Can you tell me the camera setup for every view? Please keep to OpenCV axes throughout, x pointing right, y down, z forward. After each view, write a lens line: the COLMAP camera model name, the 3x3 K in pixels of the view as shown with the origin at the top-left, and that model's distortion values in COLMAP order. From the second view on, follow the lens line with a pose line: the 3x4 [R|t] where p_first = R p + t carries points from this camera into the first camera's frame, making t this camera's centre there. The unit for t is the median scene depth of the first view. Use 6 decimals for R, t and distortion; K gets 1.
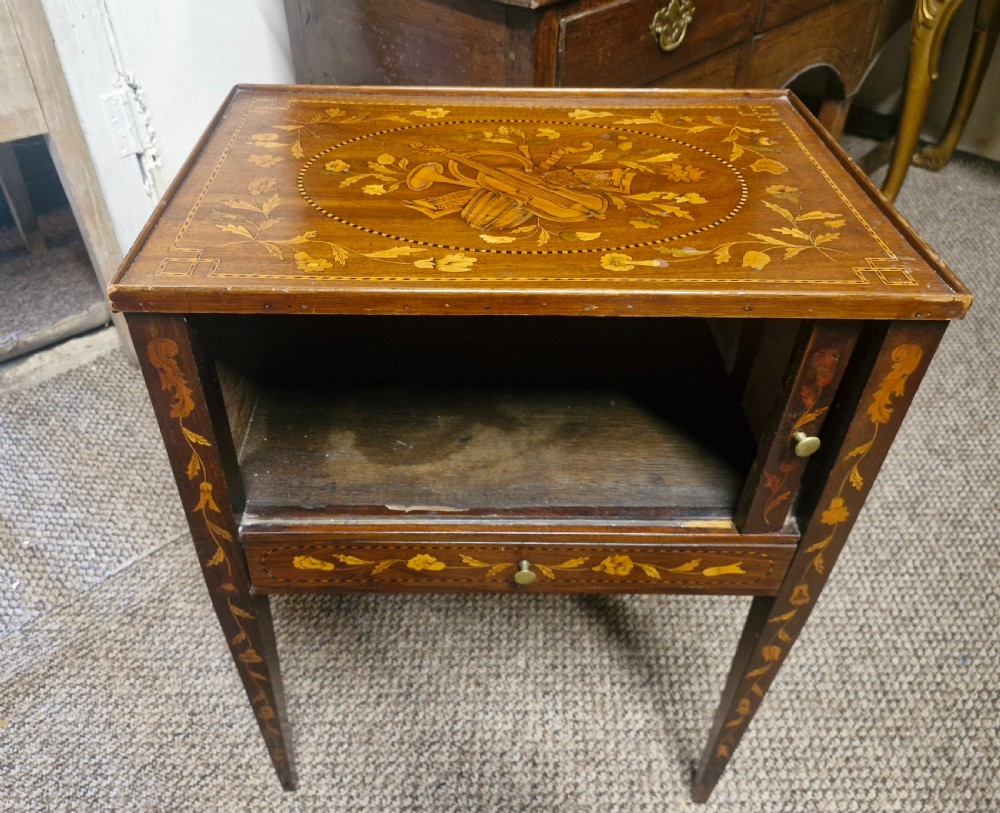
lens RADIAL K [[819.8, 0, 474.4], [0, 819.8, 381.9], [0, 0, 1]] dist [-0.004653, -0.010394]
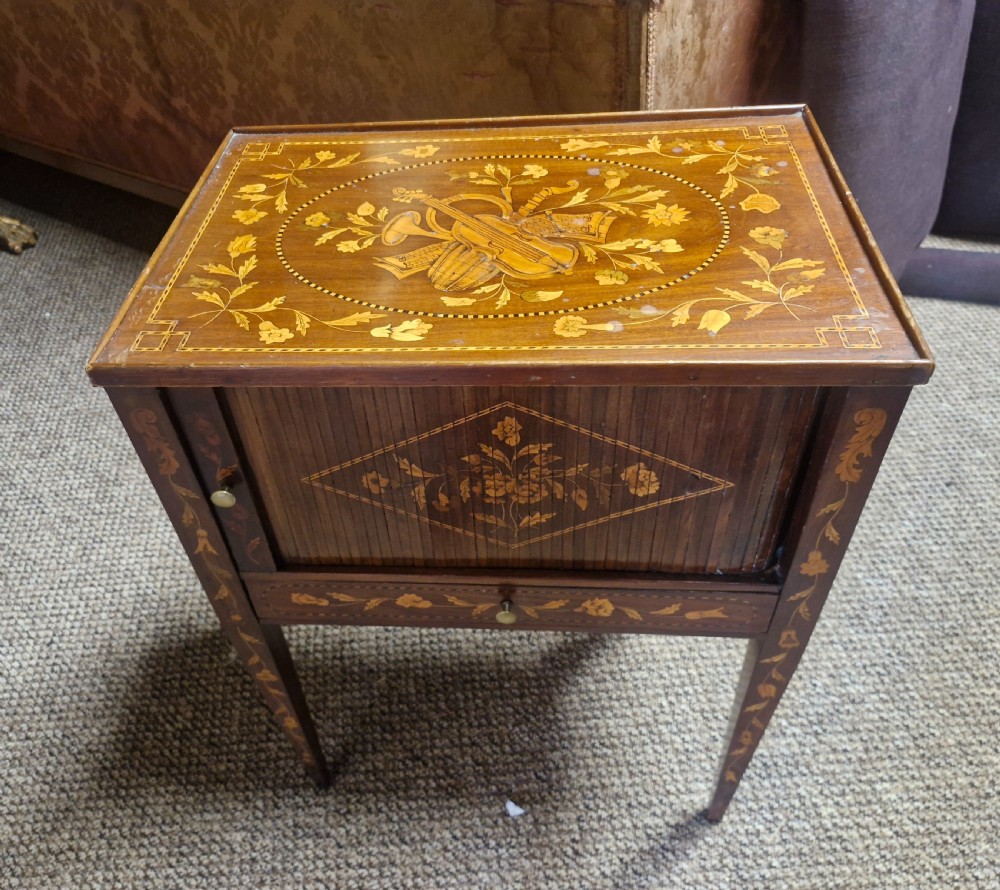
lens RADIAL K [[847.2, 0, 468.9], [0, 847.2, 450.4], [0, 0, 1]] dist [0.011052, -0.020044]
pose [[0.992362, 0.000713, -0.123354, 0.100406], [0.012923, 0.993880, 0.109711, -0.062135], [0.122677, -0.110467, 0.986280, -0.030022]]
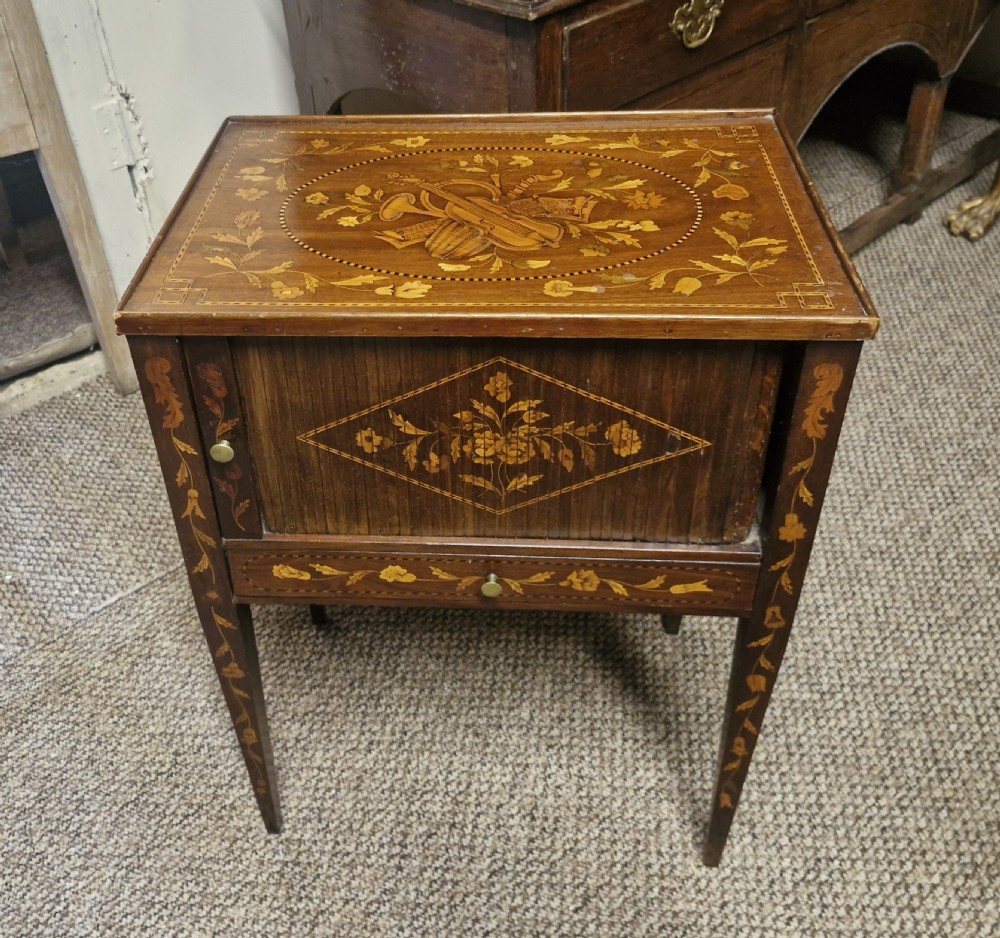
lens RADIAL K [[1072.9, 0, 440.1], [0, 1072.9, 378.3], [0, 0, 1]] dist [-0.001750, 0.000000]
pose [[0.995373, 0.001549, -0.096078, 0.086766], [-0.005713, 0.999055, -0.043077, 0.021152], [0.095921, 0.043426, 0.994441, -0.250141]]
